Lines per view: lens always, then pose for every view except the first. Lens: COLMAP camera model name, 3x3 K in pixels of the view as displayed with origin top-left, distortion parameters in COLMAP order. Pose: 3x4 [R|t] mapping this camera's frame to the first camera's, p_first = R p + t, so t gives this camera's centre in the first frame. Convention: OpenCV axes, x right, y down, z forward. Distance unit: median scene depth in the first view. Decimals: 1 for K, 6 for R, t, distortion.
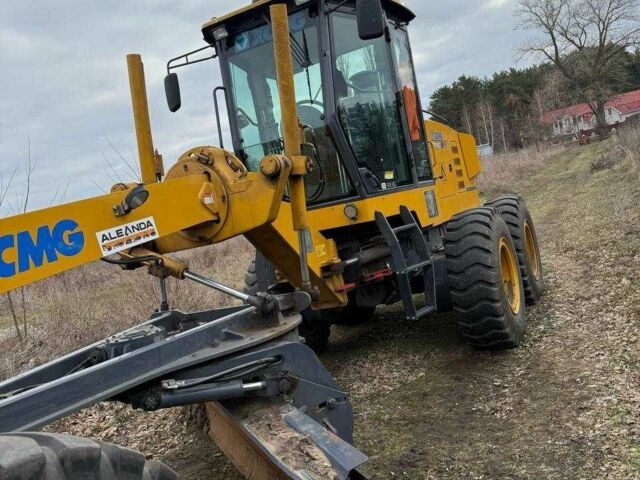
lens RADIAL K [[571.4, 0, 320.0], [0, 571.4, 240.0], [0, 0, 1]] dist [0.114286, -0.168407]
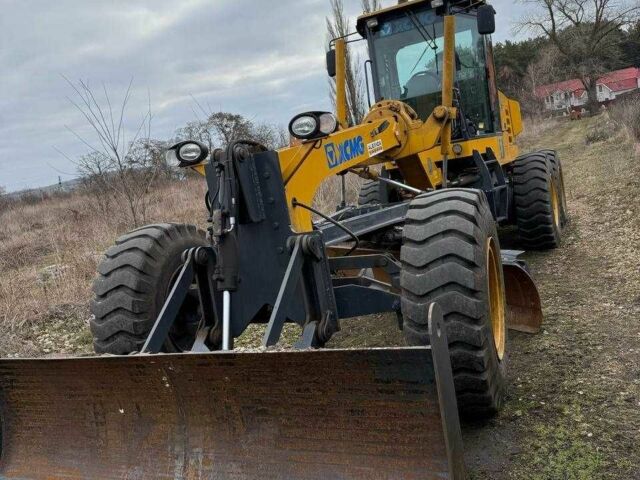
lens RADIAL K [[571.4, 0, 320.0], [0, 571.4, 240.0], [0, 0, 1]] dist [0.114286, -0.168407]
pose [[0.998936, 0.035798, 0.029069, -0.213922], [-0.037411, 0.997672, 0.057016, 0.072451], [-0.026961, -0.058043, 0.997950, -0.318213]]
